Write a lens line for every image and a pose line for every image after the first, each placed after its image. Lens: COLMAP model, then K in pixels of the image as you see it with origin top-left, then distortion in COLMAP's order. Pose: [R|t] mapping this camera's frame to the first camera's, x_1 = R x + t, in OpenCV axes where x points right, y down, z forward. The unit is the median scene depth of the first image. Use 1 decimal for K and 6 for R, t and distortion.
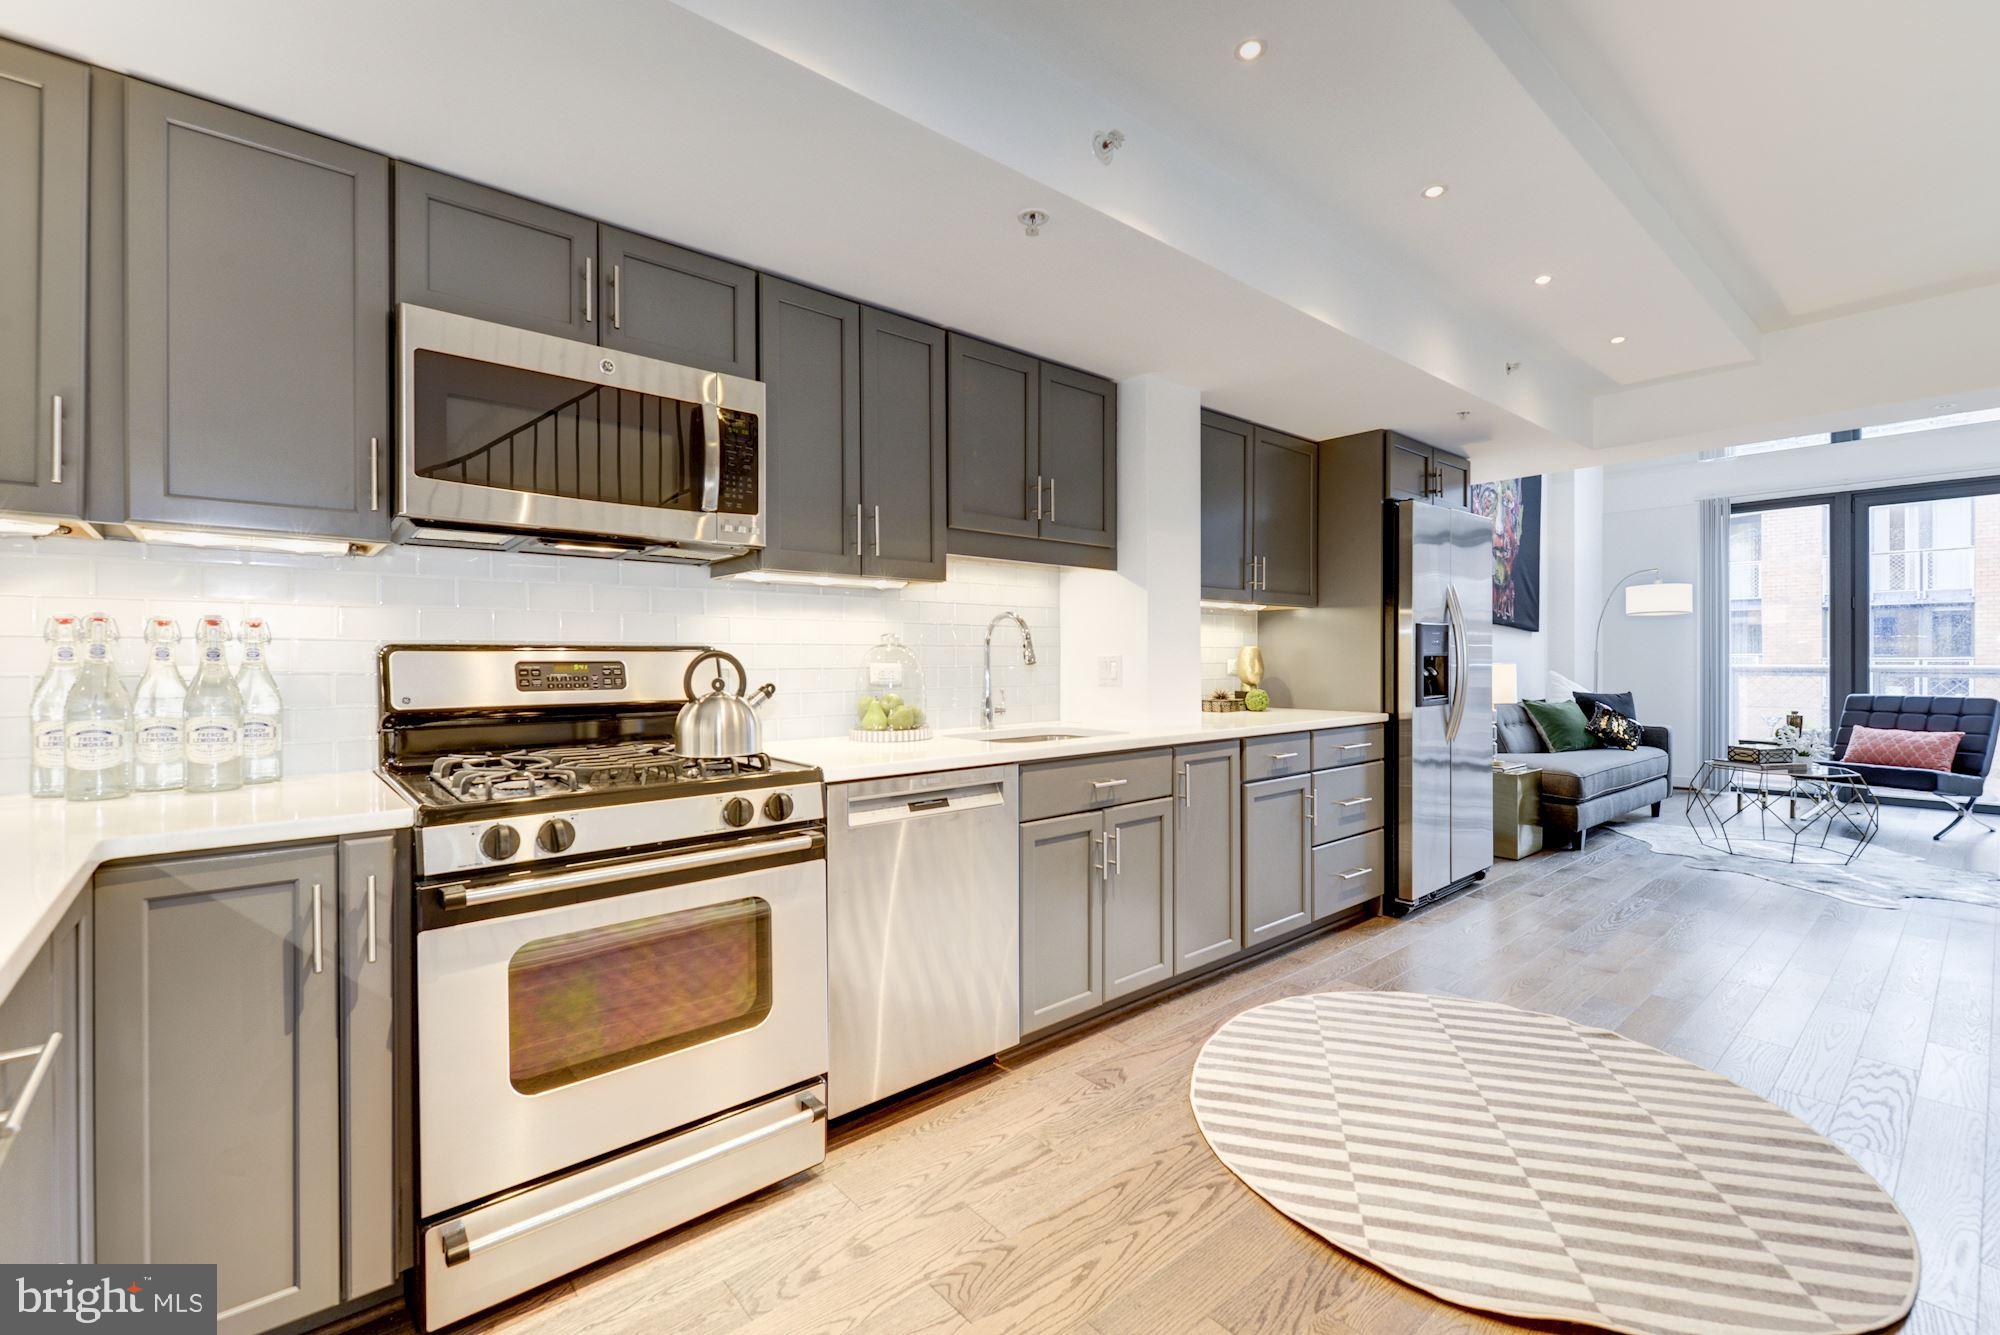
lens RADIAL K [[868.3, 0, 1002.2], [0, 868.3, 655.0], [0, 0, 1]] dist [-0.000165, -0.000740]
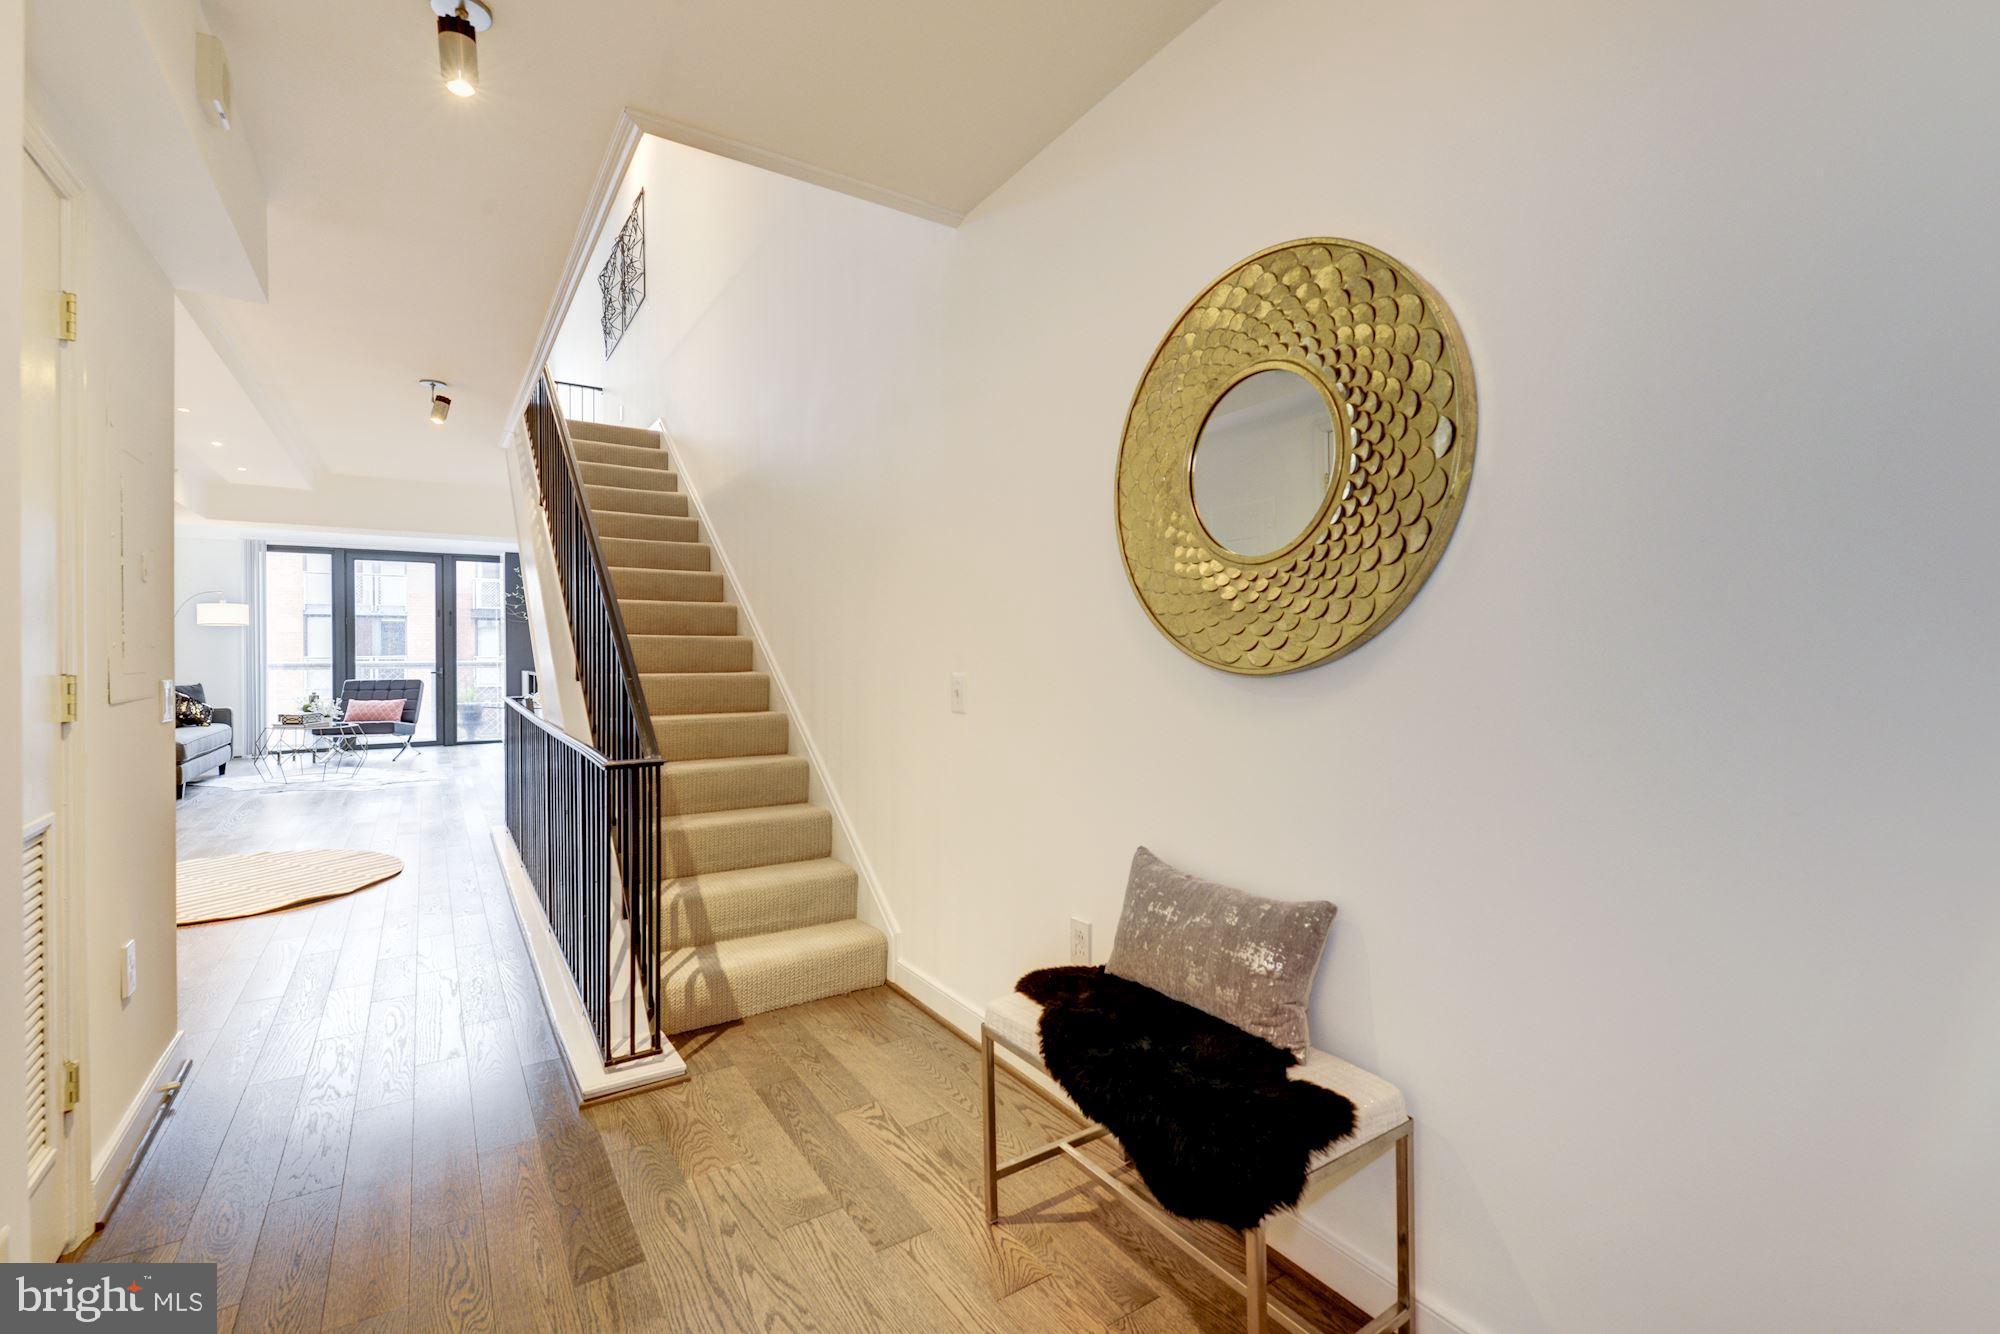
lens RADIAL K [[868.3, 0, 1002.2], [0, 868.3, 654.5], [0, 0, 1]] dist [-0.000165, -0.000740]
pose [[0.125699, -0.003268, 0.992063, -0.436415], [0.003435, 0.999990, 0.002859, -0.001226], [-0.992063, 0.003049, 0.125709, -0.378028]]
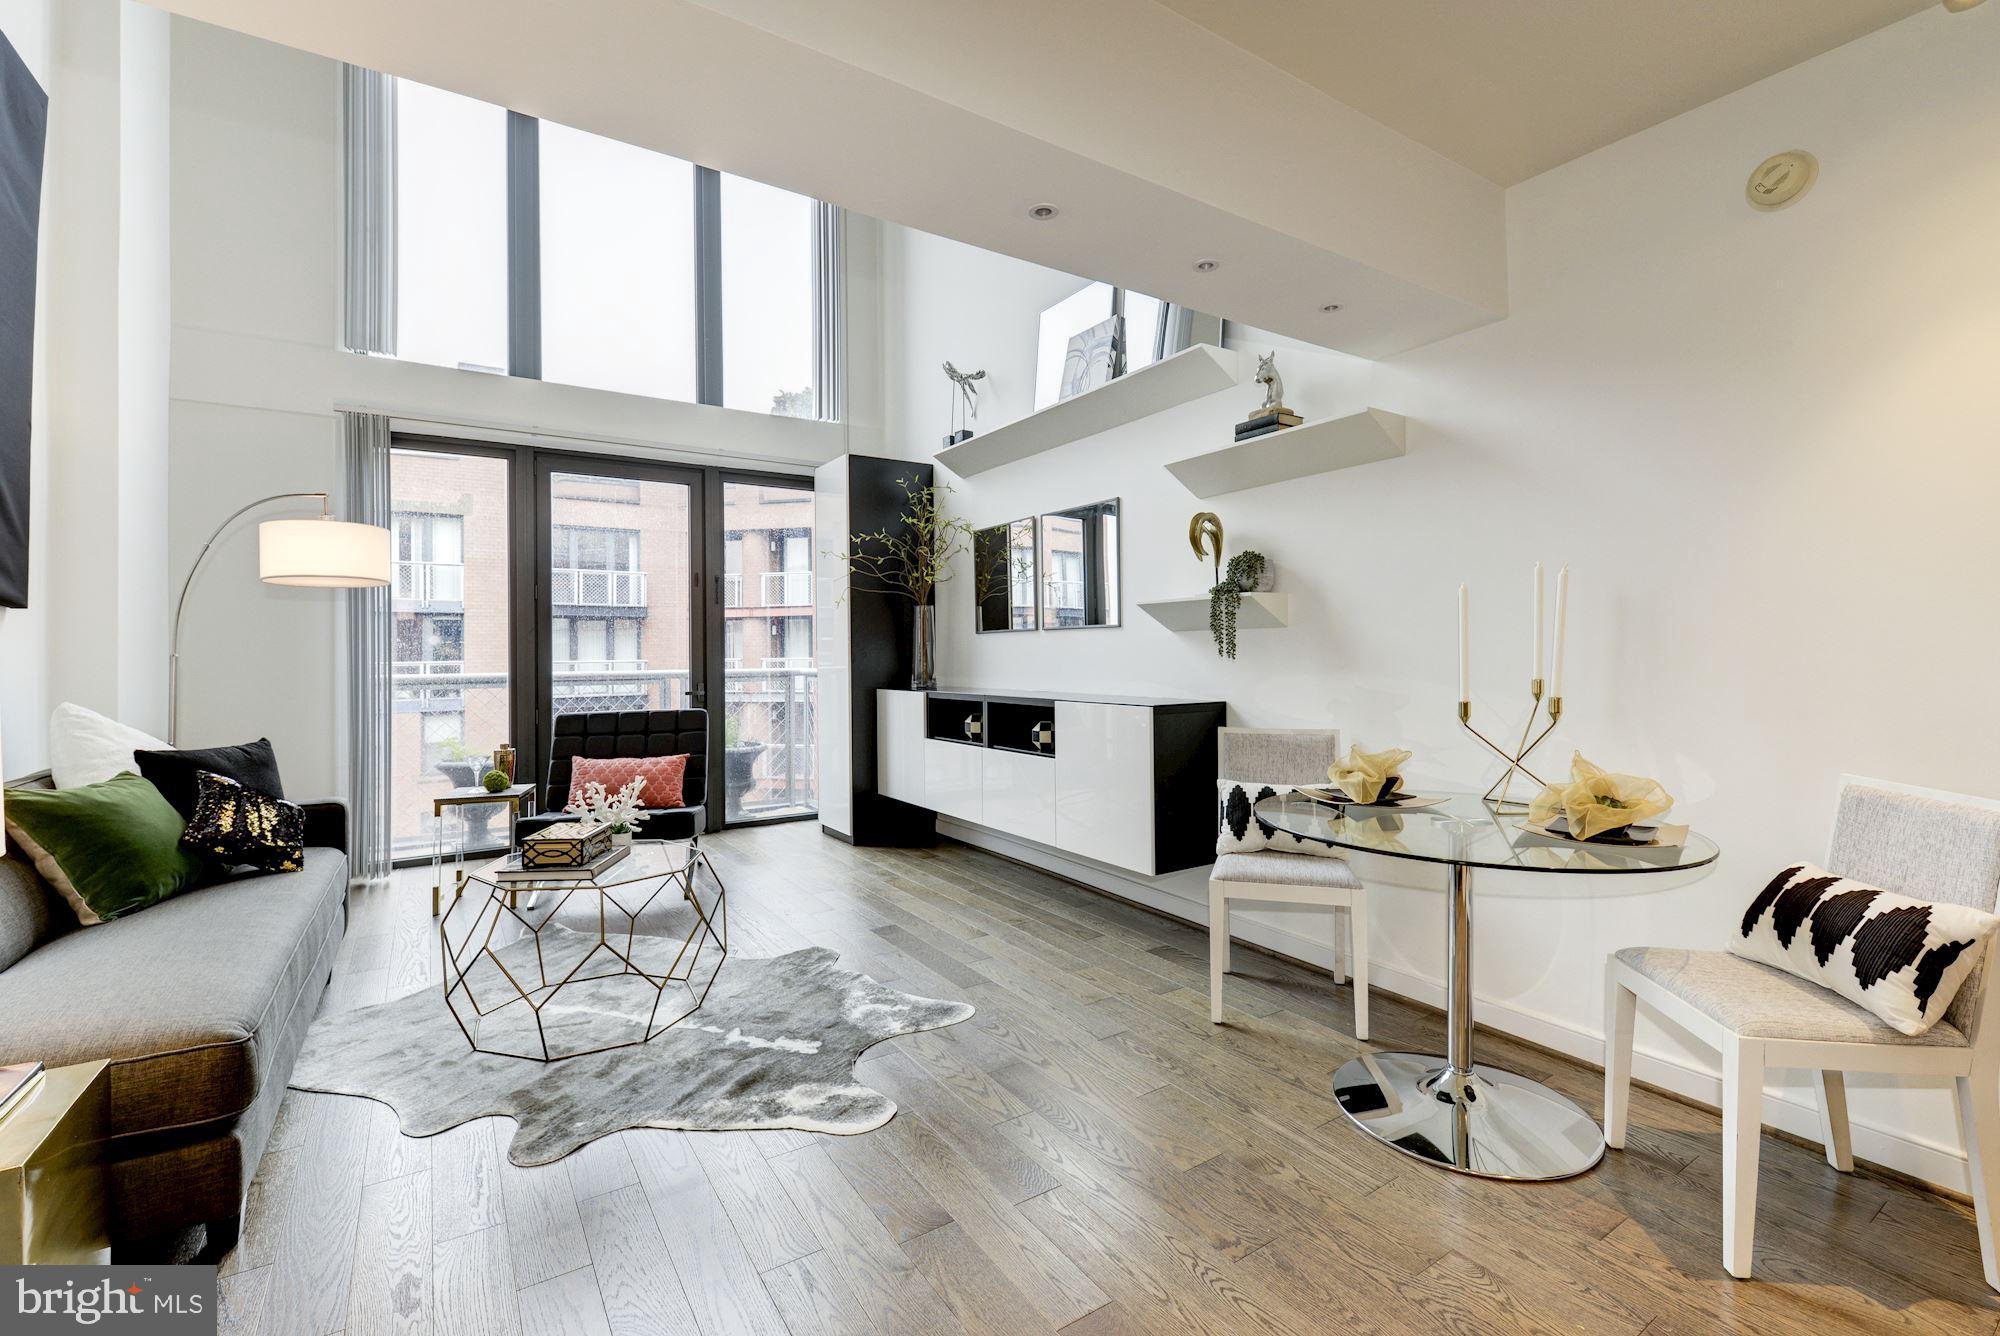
lens RADIAL K [[868.3, 0, 1002.2], [0, 868.3, 655.5], [0, 0, 1]] dist [-0.000165, -0.000740]
pose [[0.140779, -0.002765, 0.990037, 0.302904], [0.004015, 0.999989, 0.002222, -0.003852], [-0.990033, 0.003662, 0.140788, 0.530428]]
